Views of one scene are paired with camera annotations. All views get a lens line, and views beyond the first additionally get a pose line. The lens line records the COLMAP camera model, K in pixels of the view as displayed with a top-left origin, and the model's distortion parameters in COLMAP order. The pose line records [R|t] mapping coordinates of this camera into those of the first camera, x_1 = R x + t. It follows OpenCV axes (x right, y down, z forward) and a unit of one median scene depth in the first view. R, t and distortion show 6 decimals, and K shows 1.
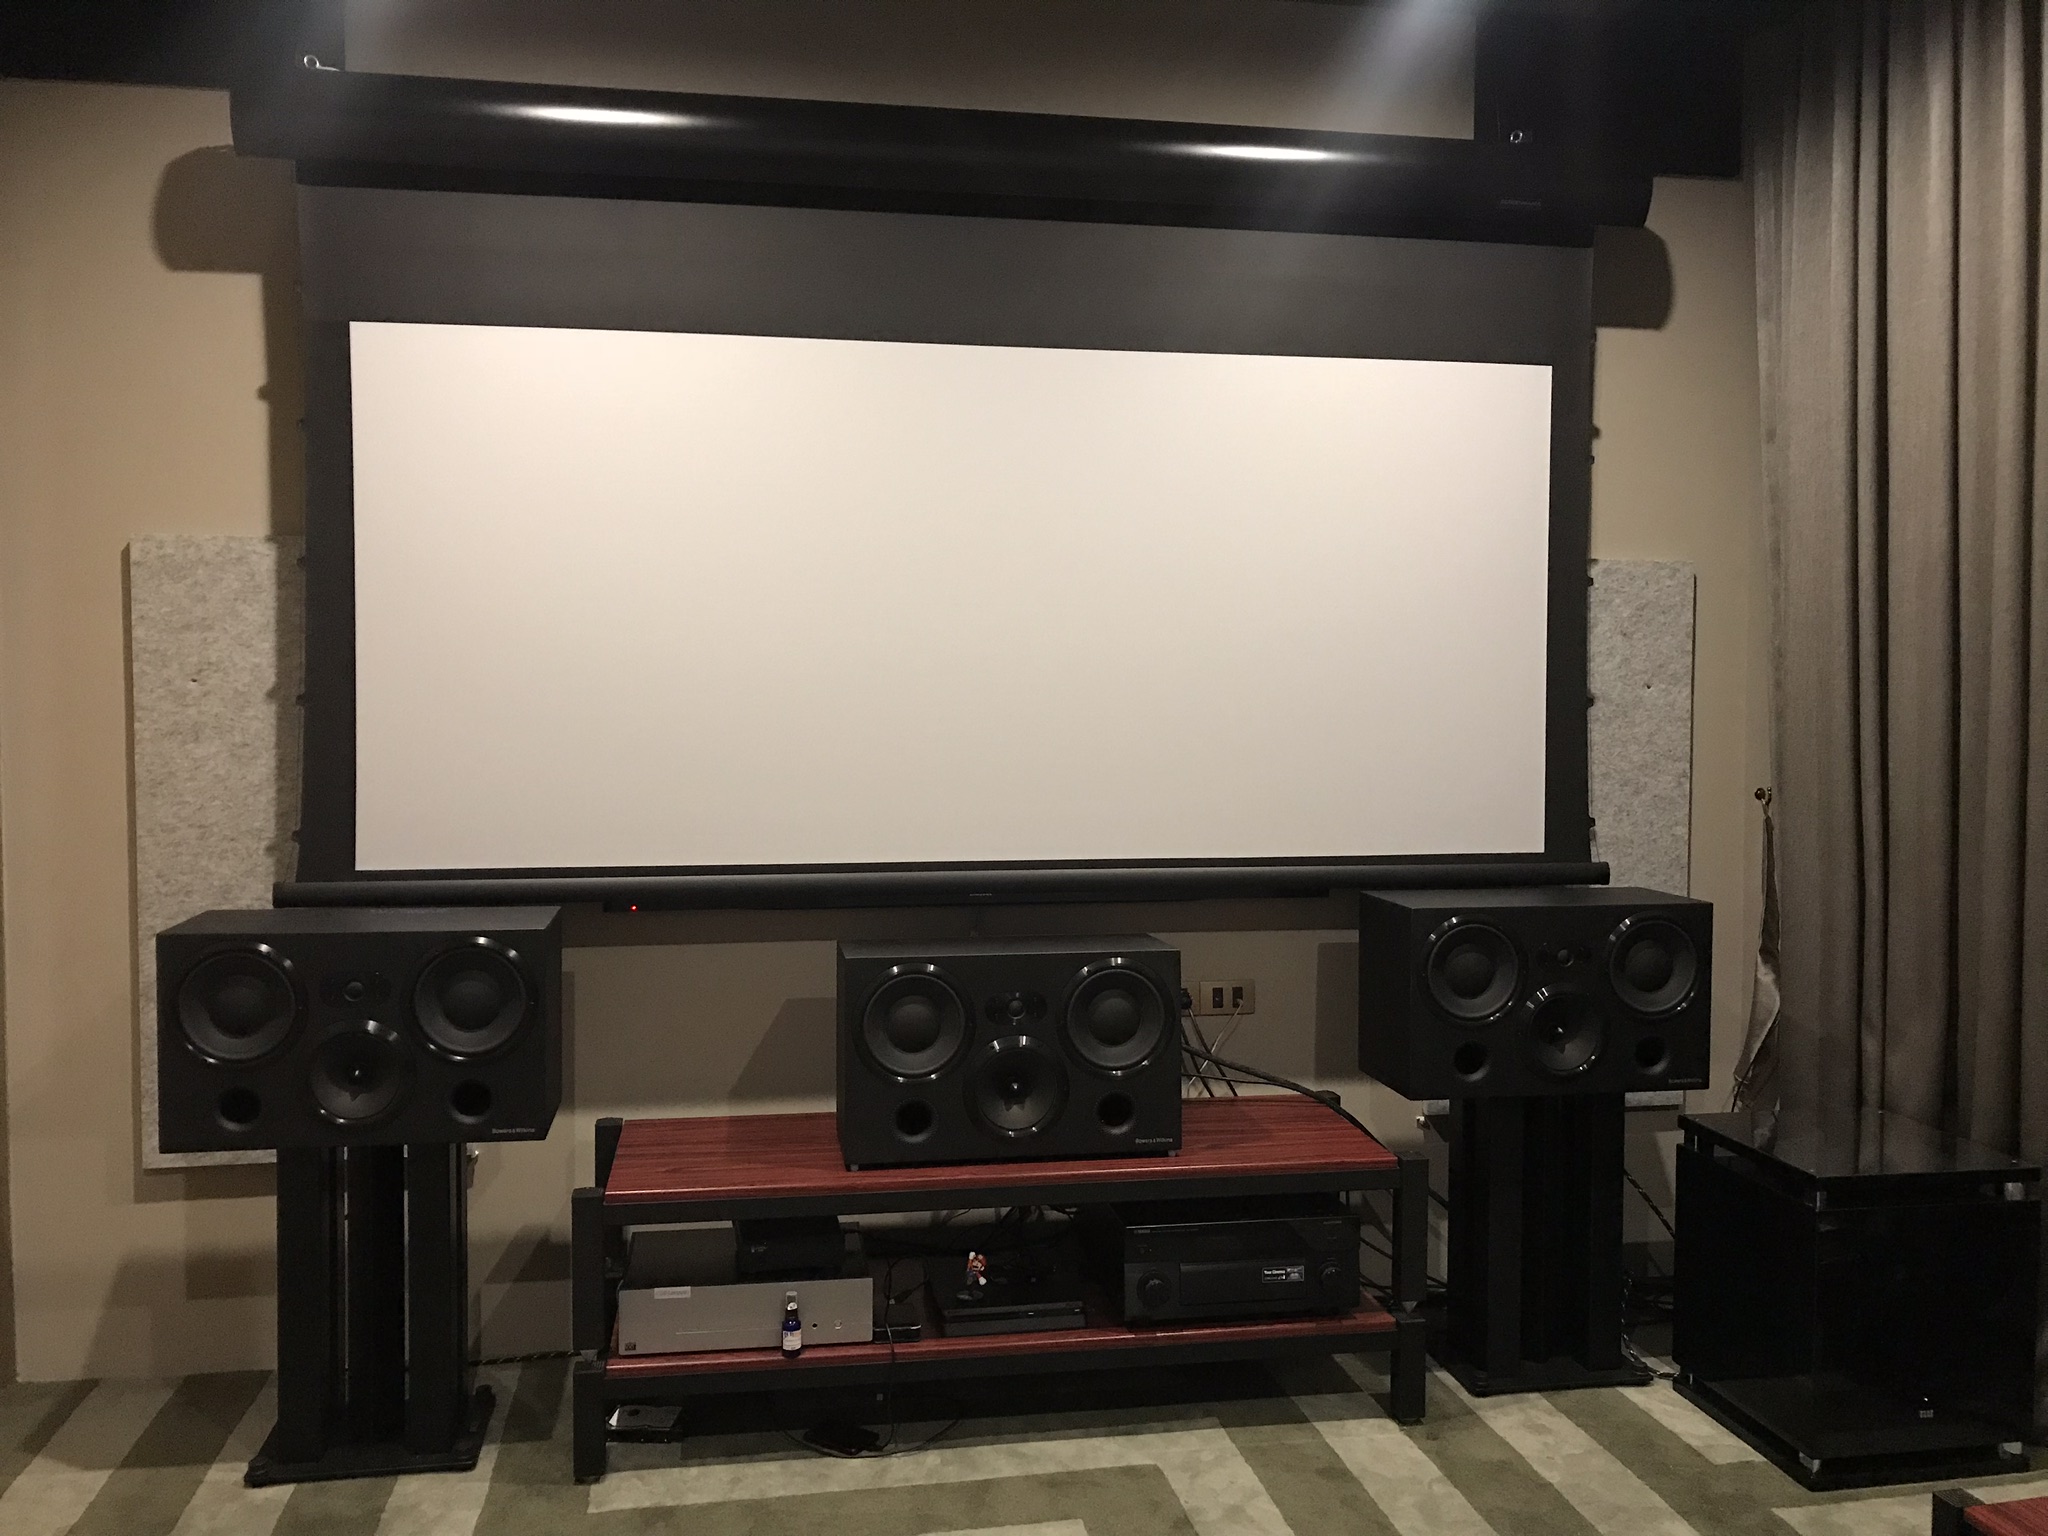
lens RADIAL K [[1700.9, 0, 1025.1], [0, 1700.9, 765.1], [0, 0, 1]] dist [-0.012269, 0.027650]
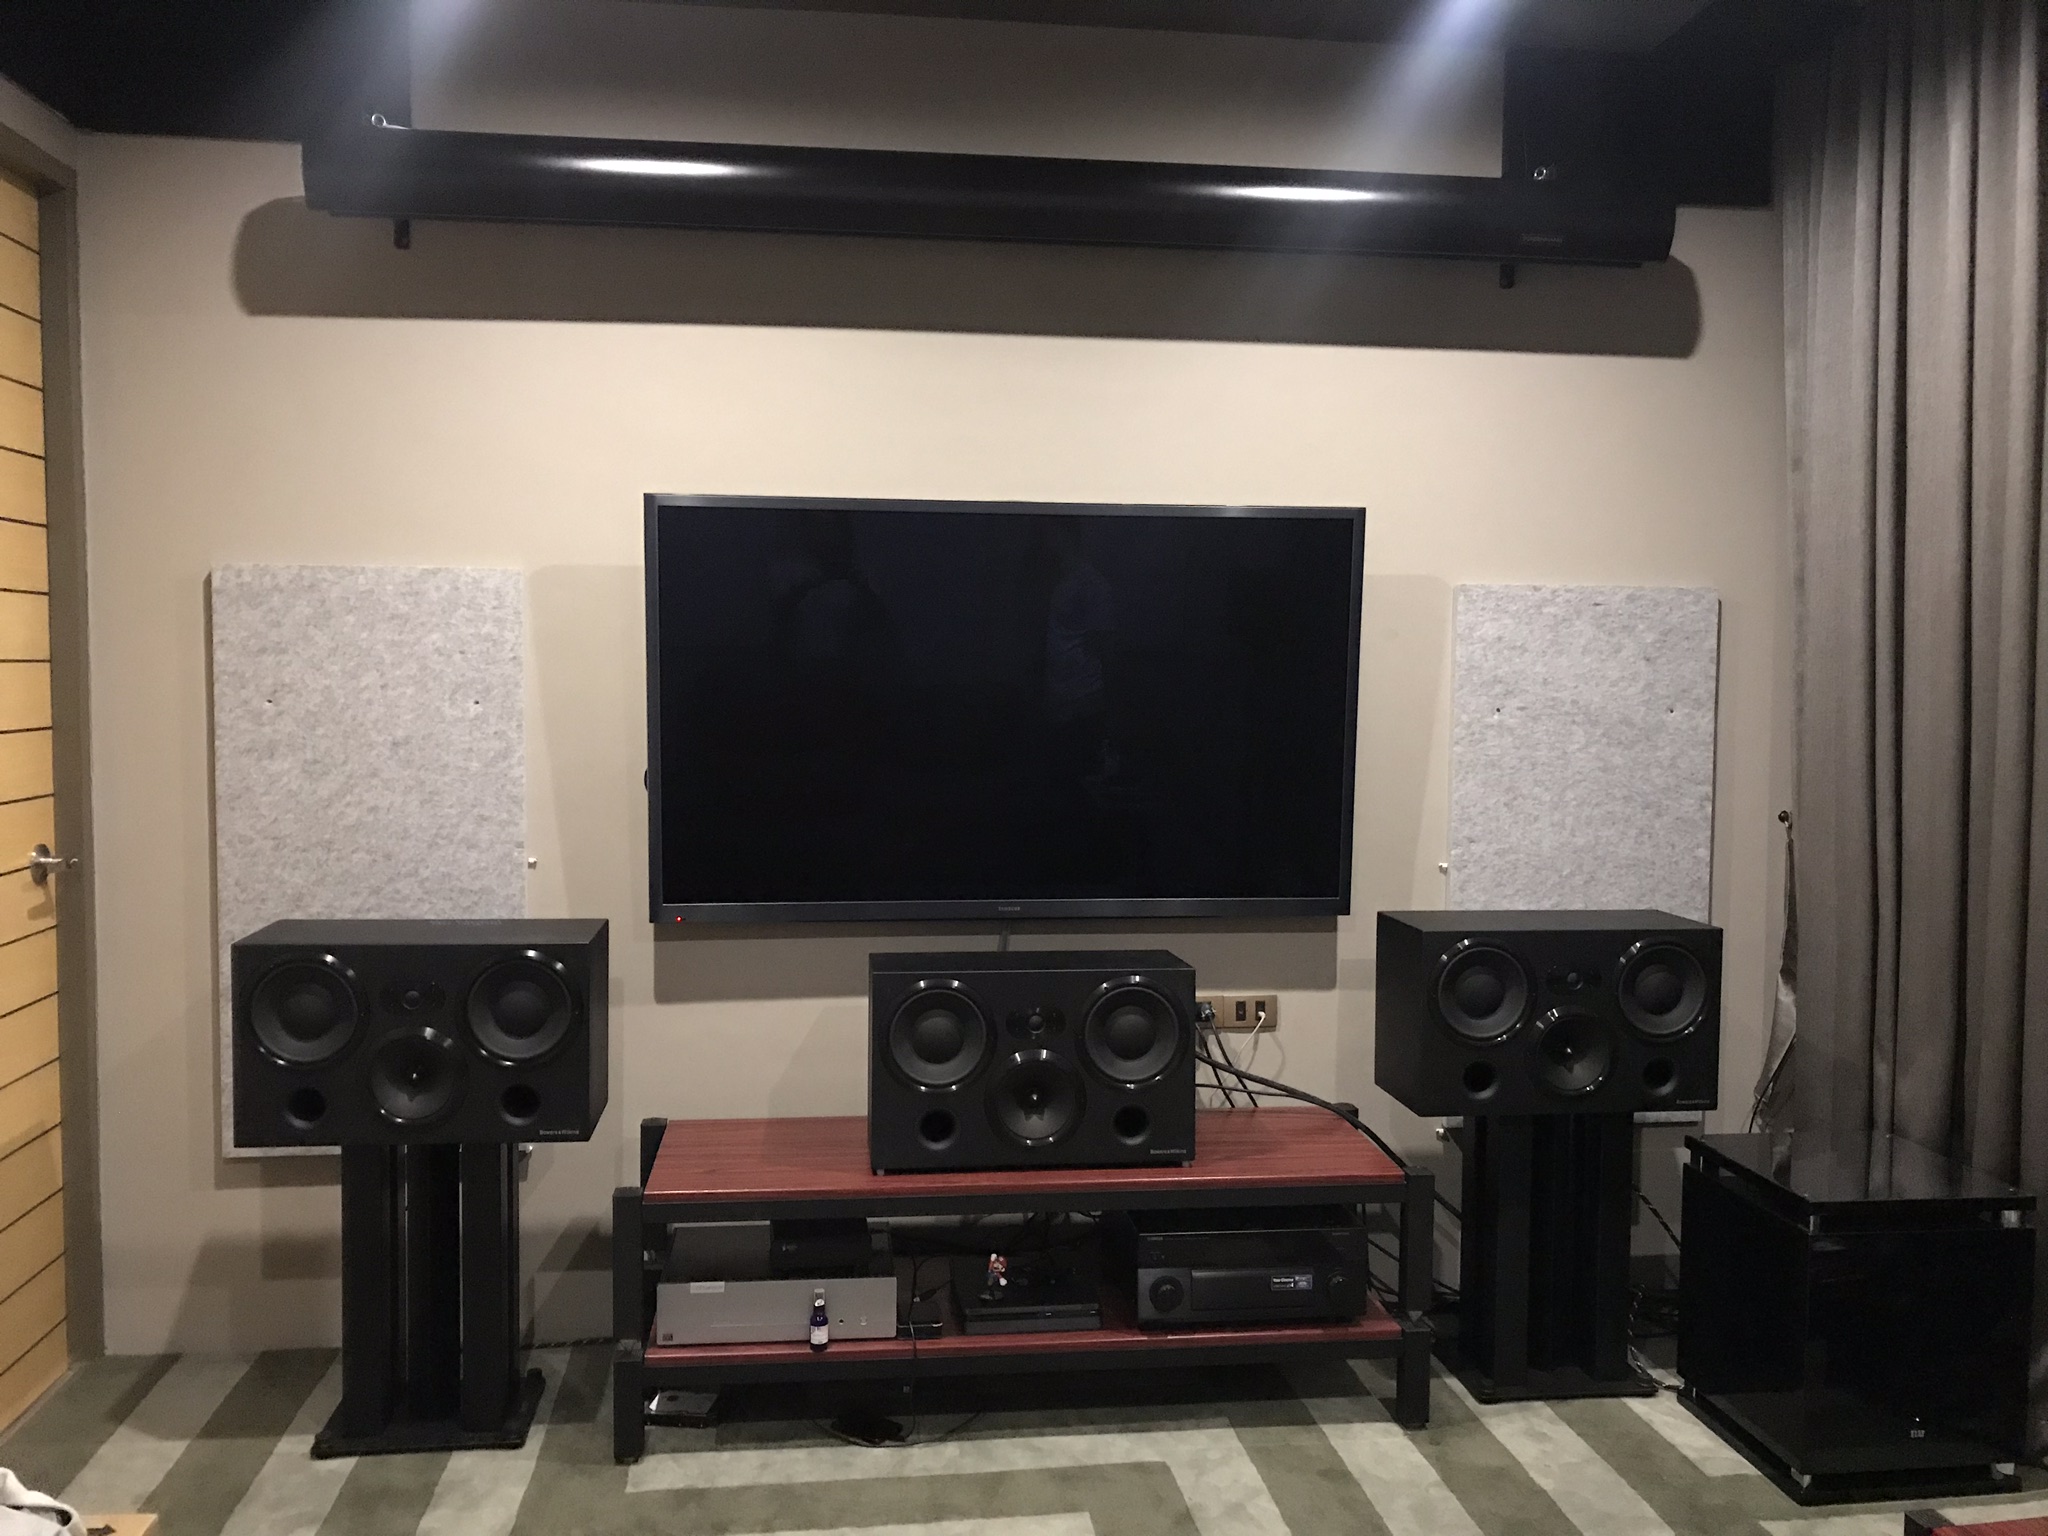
lens RADIAL K [[1700.9, 0, 1023.4], [0, 1700.9, 768.7], [0, 0, 1]] dist [-0.012269, 0.027650]
pose [[0.998830, 0.008676, -0.047575, 0.032747], [-0.008111, 0.999895, 0.012050, -0.023913], [0.047674, -0.011650, 0.998795, -0.039373]]
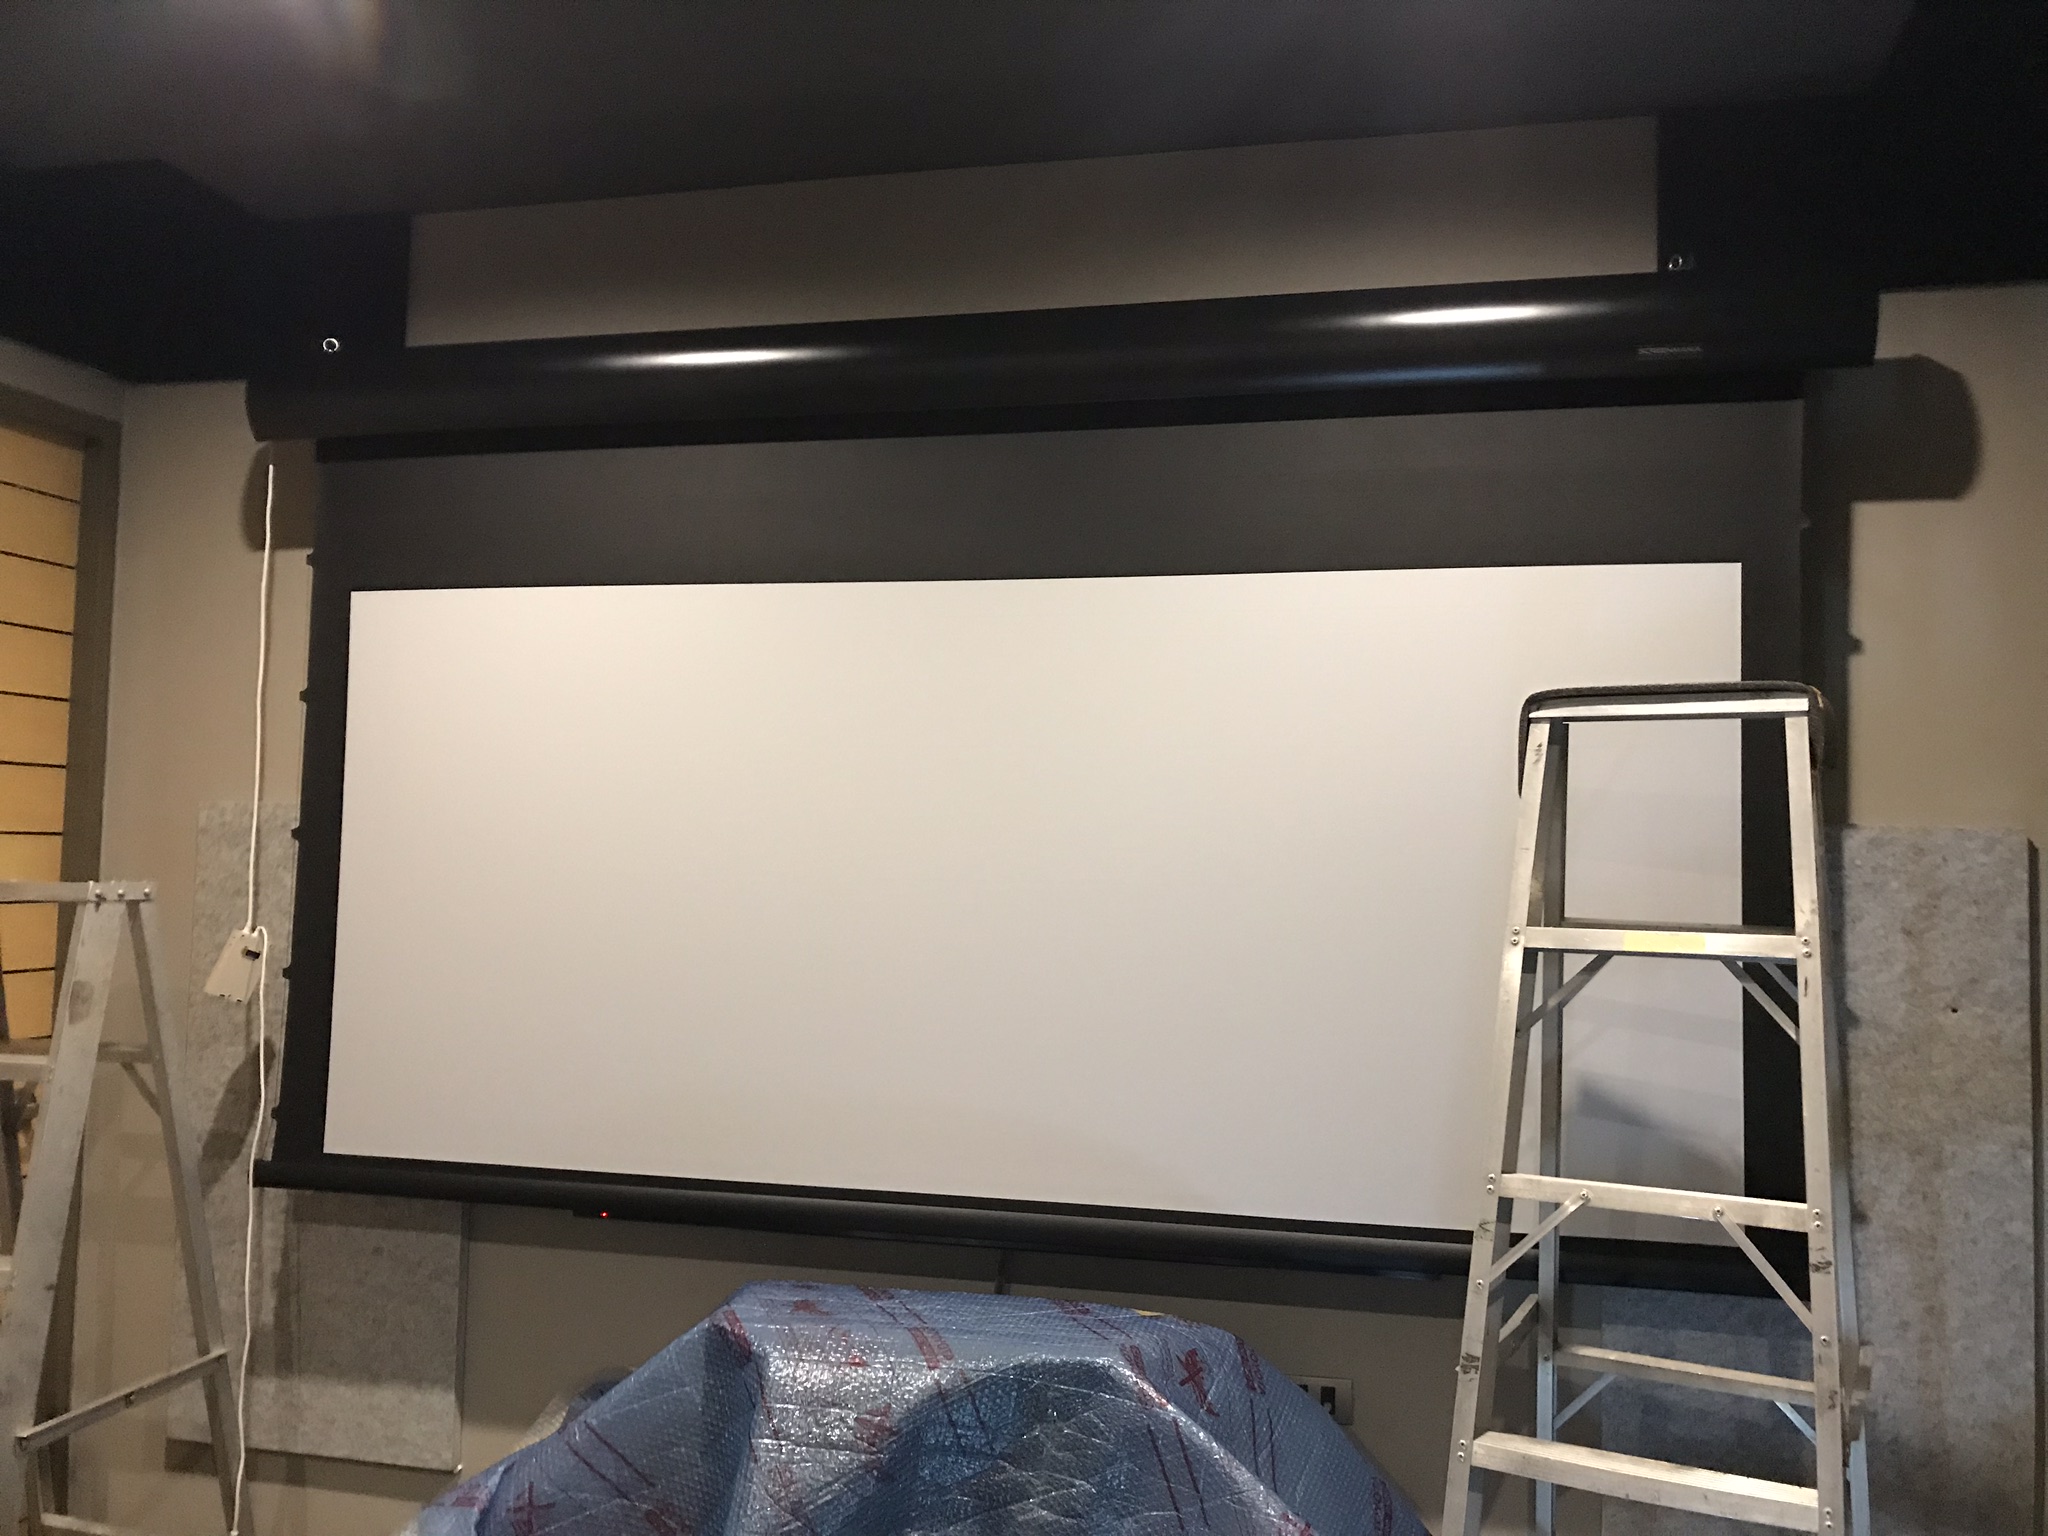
lens RADIAL K [[1700.9, 0, 1113.6], [0, 1700.9, 725.0], [0, 0, 1]] dist [-0.012269, 0.027650]
pose [[0.926293, -0.015634, -0.376480, 0.361938], [-0.035095, 0.991216, -0.127510, -0.070450], [0.375167, 0.131324, 0.917608, 0.262296]]
